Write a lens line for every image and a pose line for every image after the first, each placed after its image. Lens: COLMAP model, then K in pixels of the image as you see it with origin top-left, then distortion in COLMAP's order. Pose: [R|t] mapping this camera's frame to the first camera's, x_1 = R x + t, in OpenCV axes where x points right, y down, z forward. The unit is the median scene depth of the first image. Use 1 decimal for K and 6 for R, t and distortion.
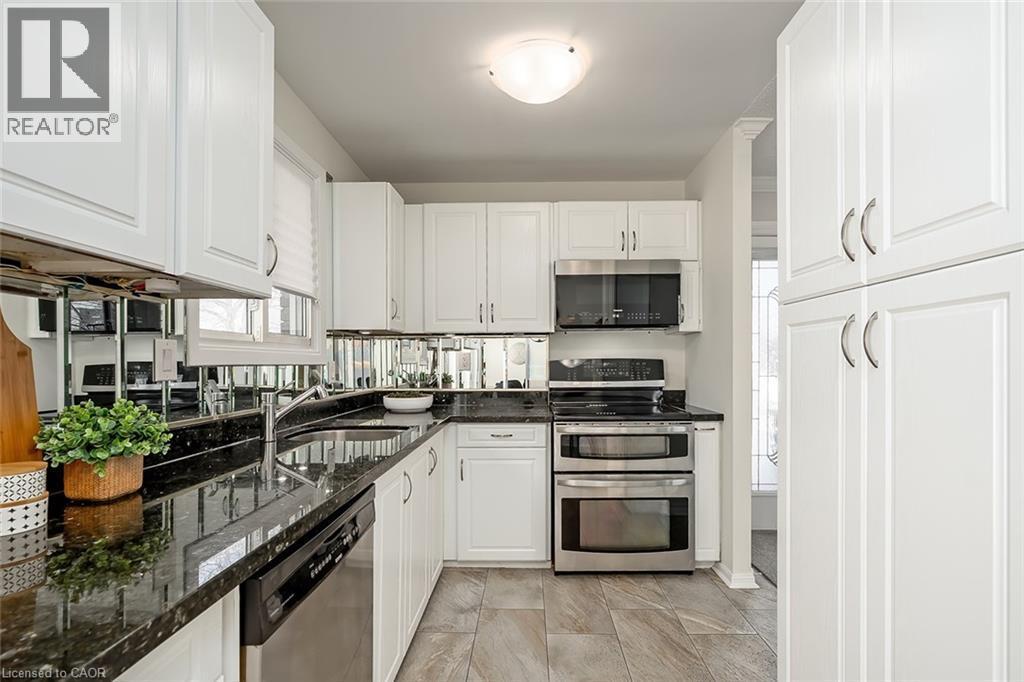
lens RADIAL K [[462.9, 0, 510.0], [0, 462.9, 362.0], [0, 0, 1]] dist [-0.014894, 0.000097]
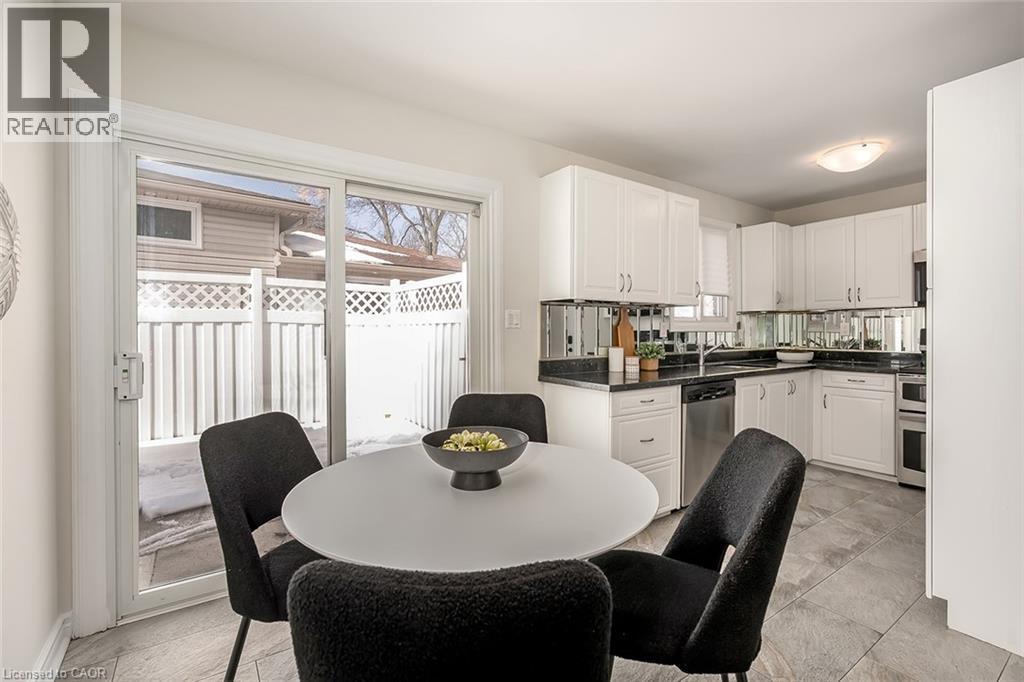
lens RADIAL K [[471.9, 0, 536.9], [0, 471.9, 334.0], [0, 0, 1]] dist [-0.001171, -0.000107]
pose [[0.632081, 0.006477, -0.774875, 0.560822], [0.001154, 0.999956, 0.009299, -0.002803], [0.774901, -0.006772, 0.632046, -0.802374]]
